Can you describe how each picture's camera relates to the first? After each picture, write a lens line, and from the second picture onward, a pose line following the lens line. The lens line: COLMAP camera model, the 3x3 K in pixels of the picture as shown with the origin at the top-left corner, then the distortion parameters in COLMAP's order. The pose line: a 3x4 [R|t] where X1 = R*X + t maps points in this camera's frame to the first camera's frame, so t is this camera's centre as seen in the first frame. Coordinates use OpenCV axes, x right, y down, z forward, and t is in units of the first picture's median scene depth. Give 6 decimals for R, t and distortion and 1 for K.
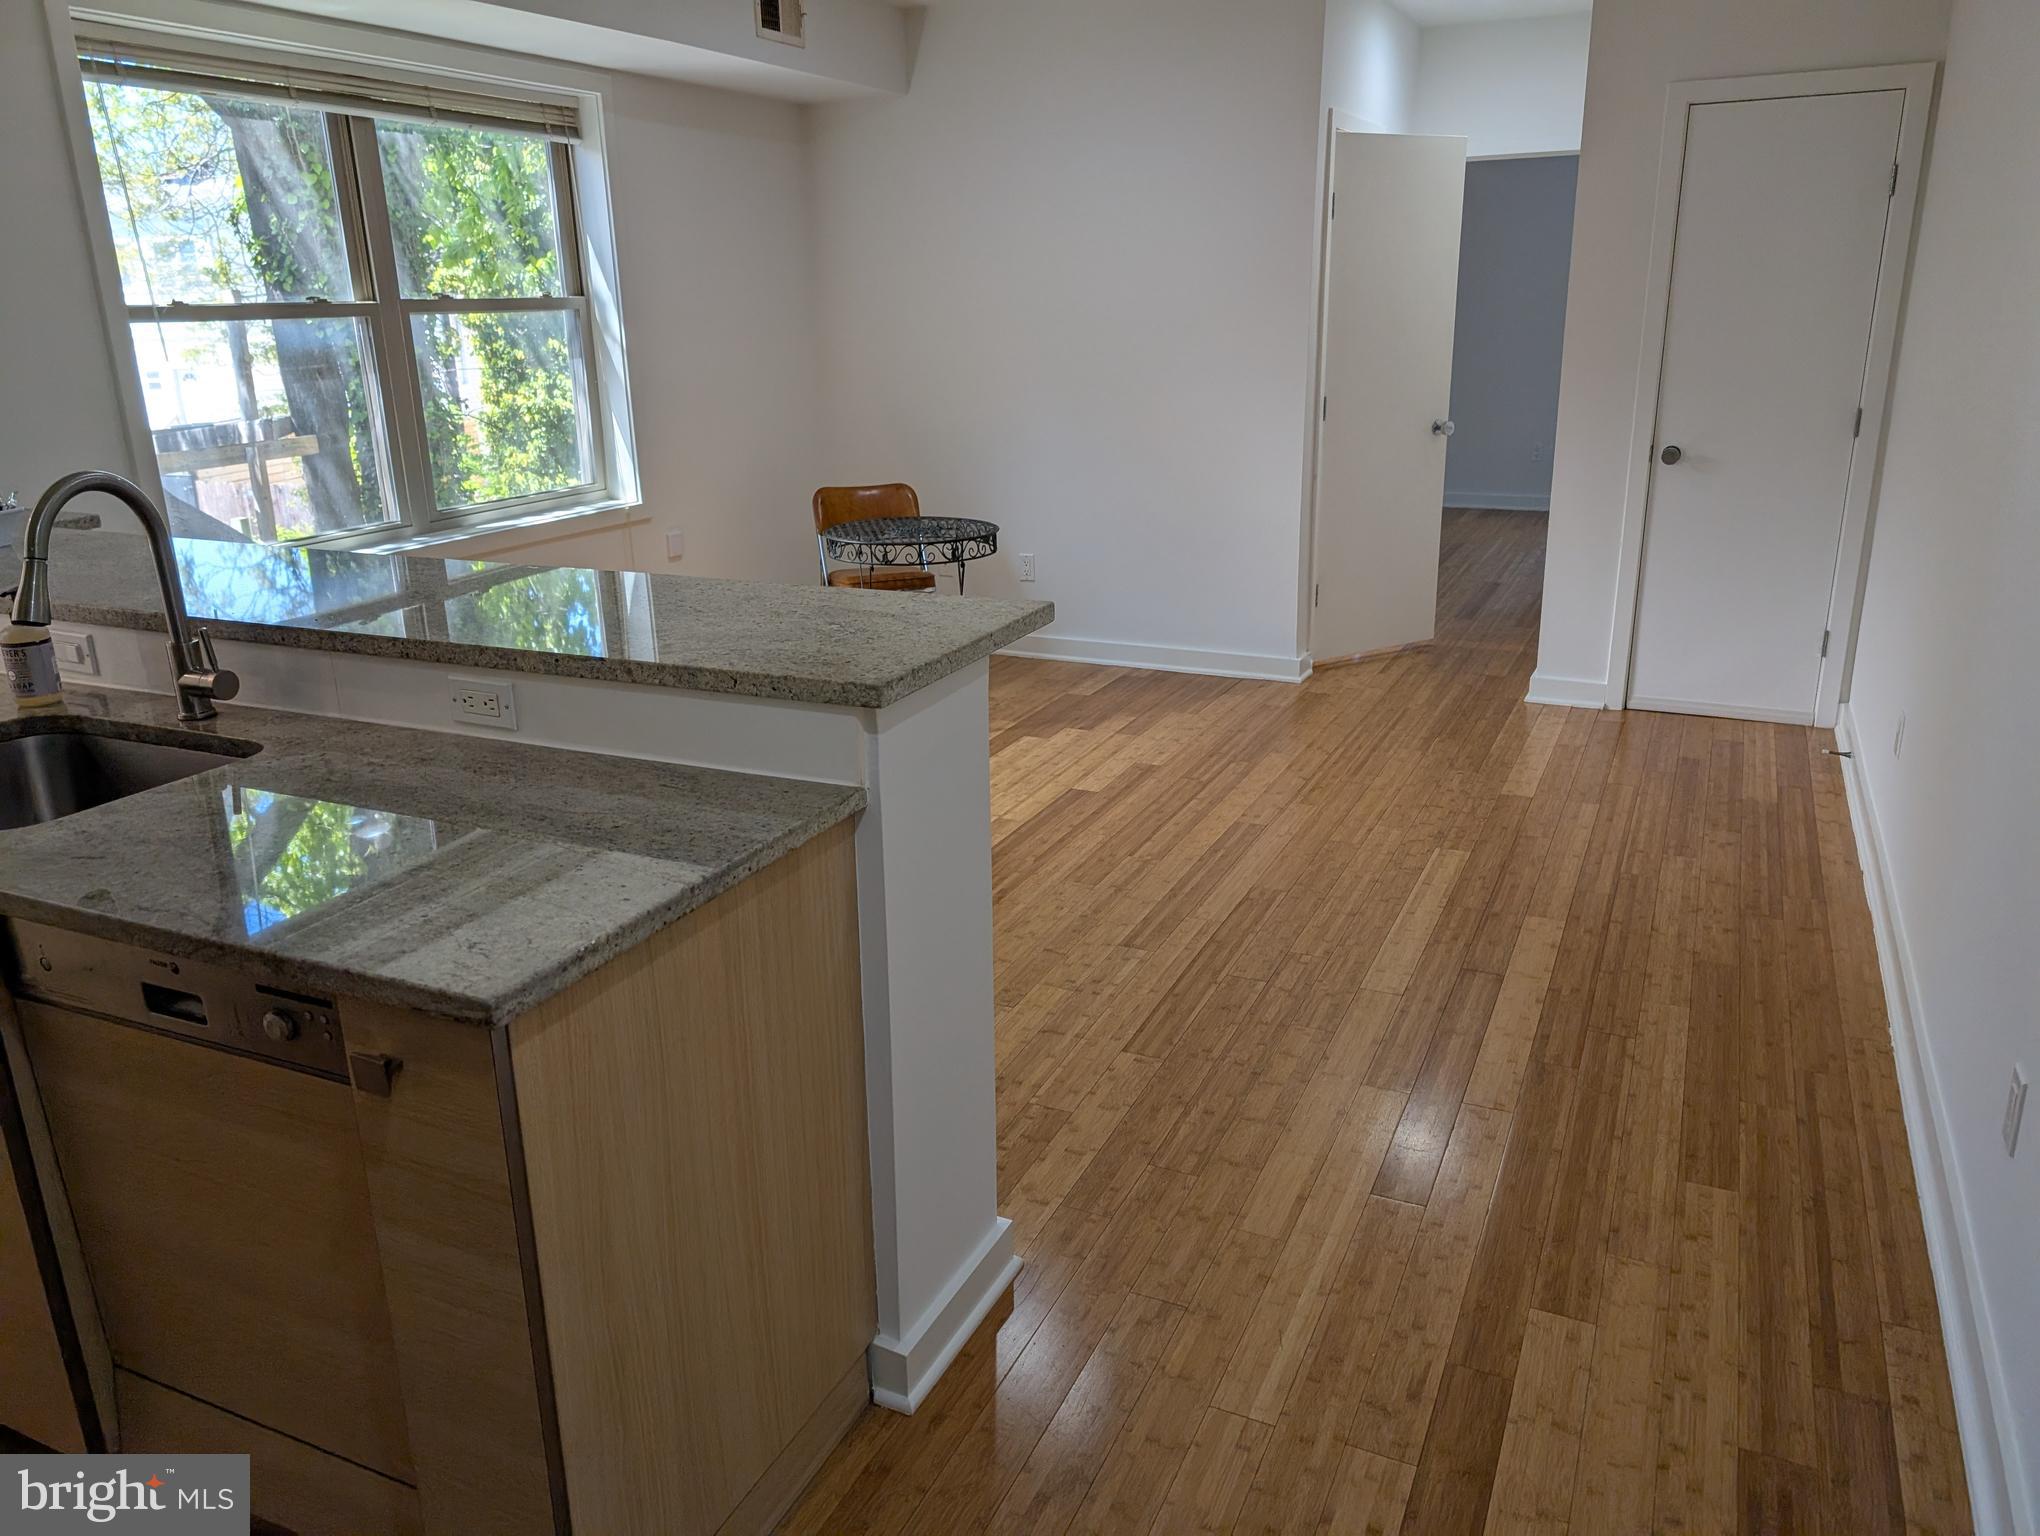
lens RADIAL K [[1466.8, 0, 1016.4], [0, 1466.8, 748.7], [0, 0, 1]] dist [0.035260, -0.032588]
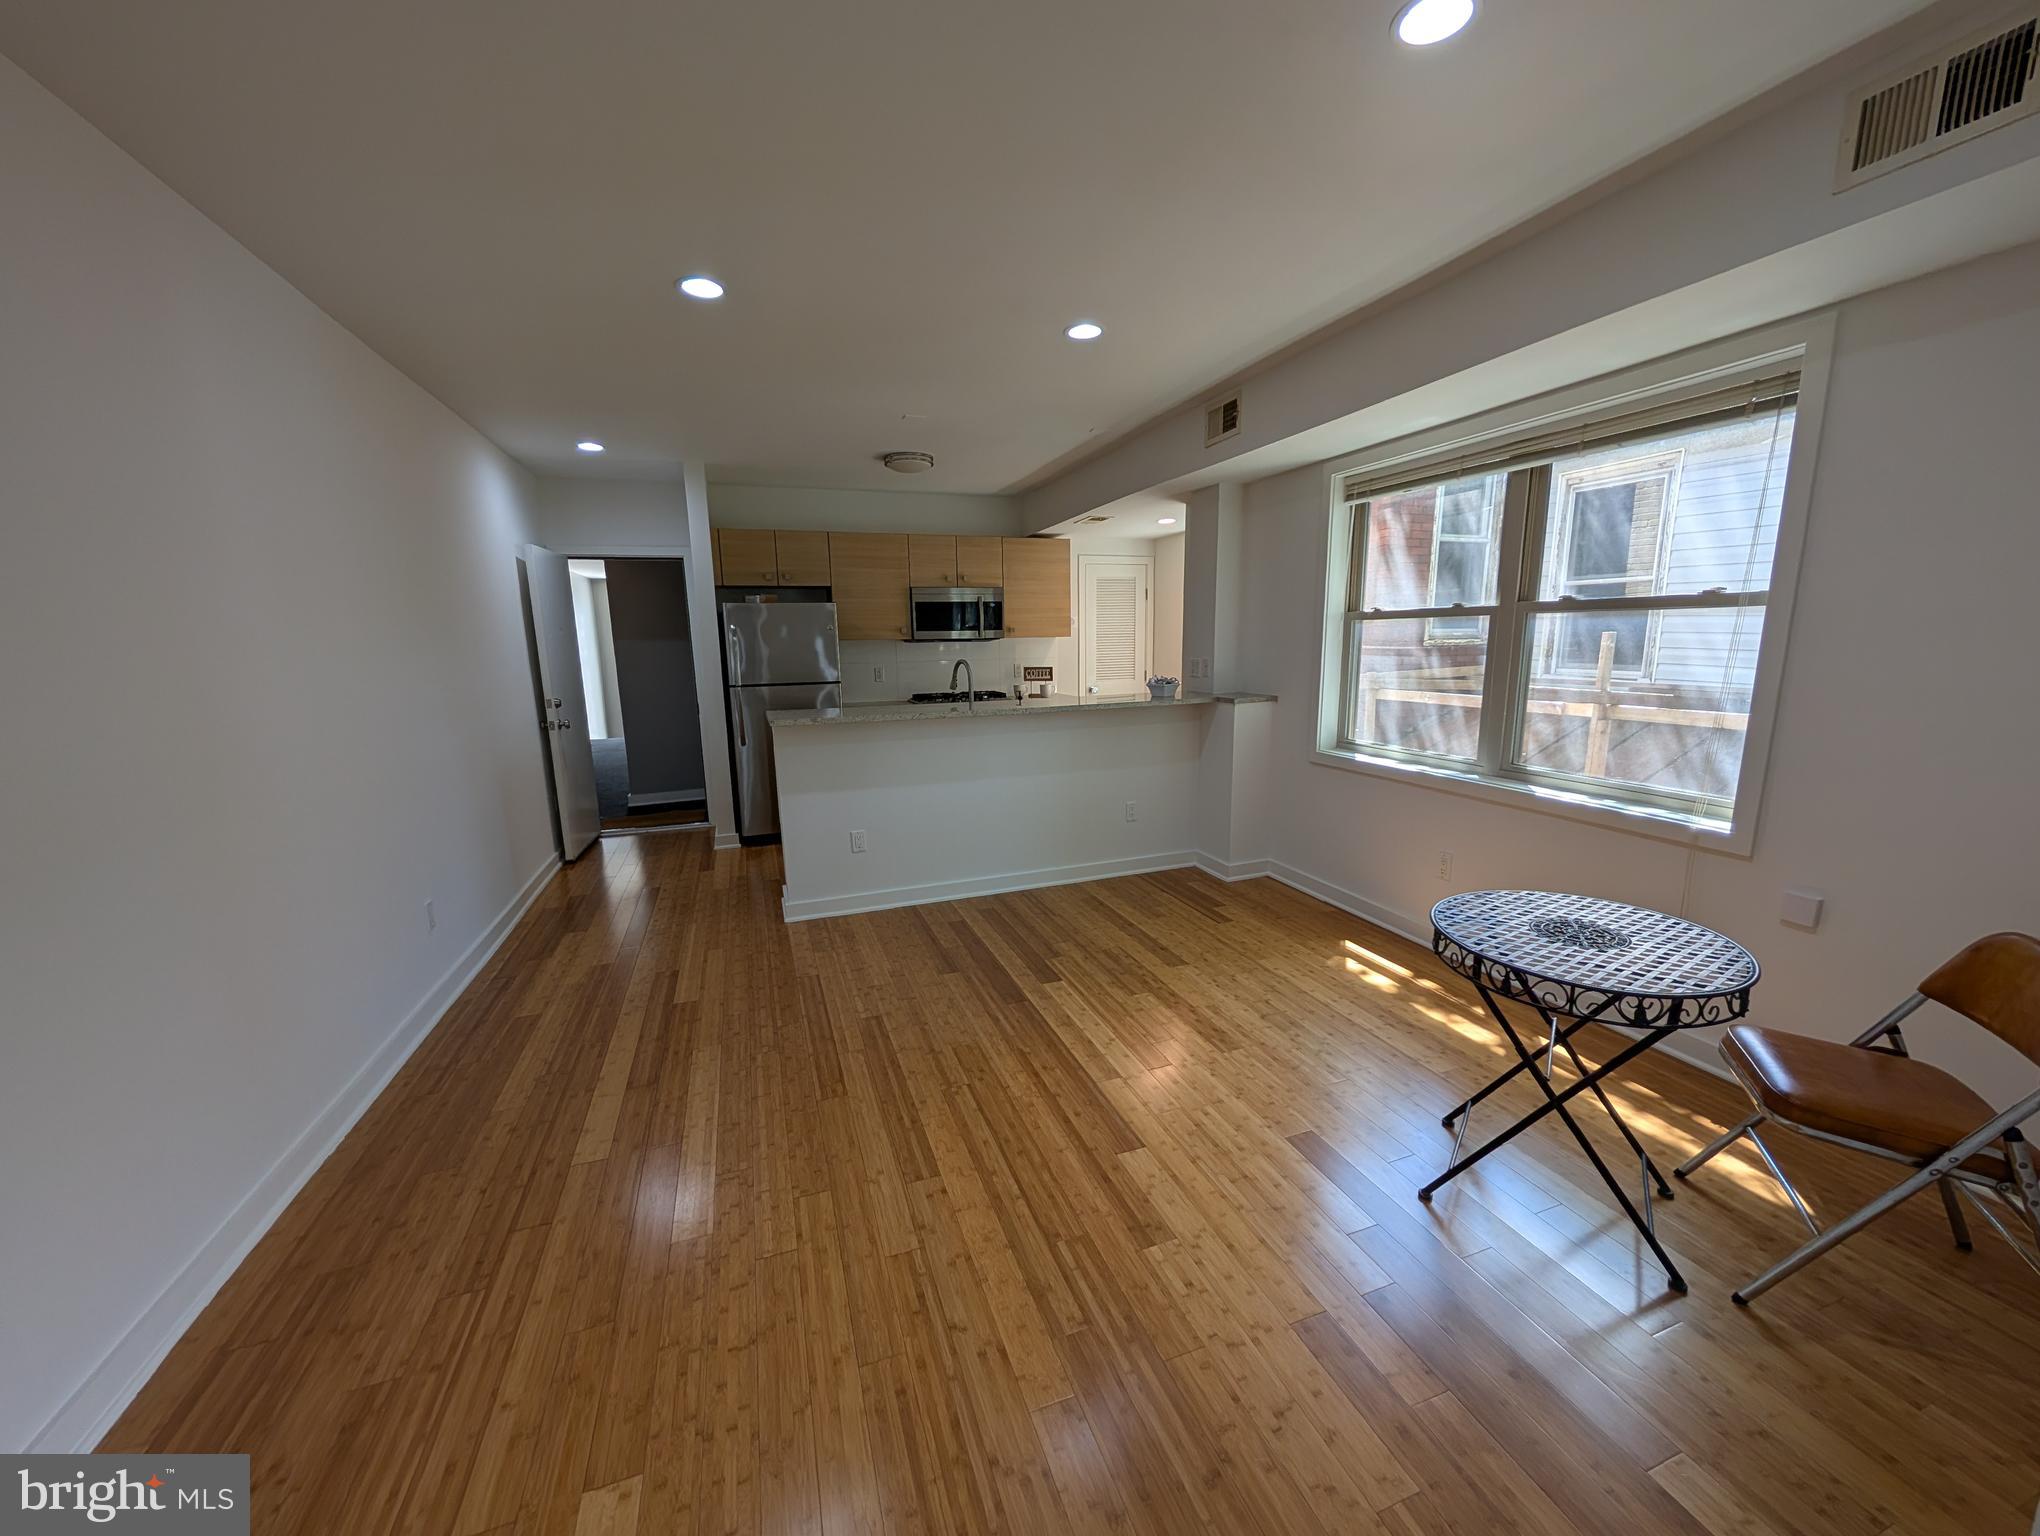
lens RADIAL K [[769.7, 0, 1019.7], [0, 769.7, 785.0], [0, 0, 1]] dist [-0.001984, 0.000180]
pose [[-0.708321, 0.167524, -0.685724, 0.538542], [-0.177777, 0.897783, 0.402966, -0.495271], [0.683137, 0.407335, -0.606137, 1.640368]]
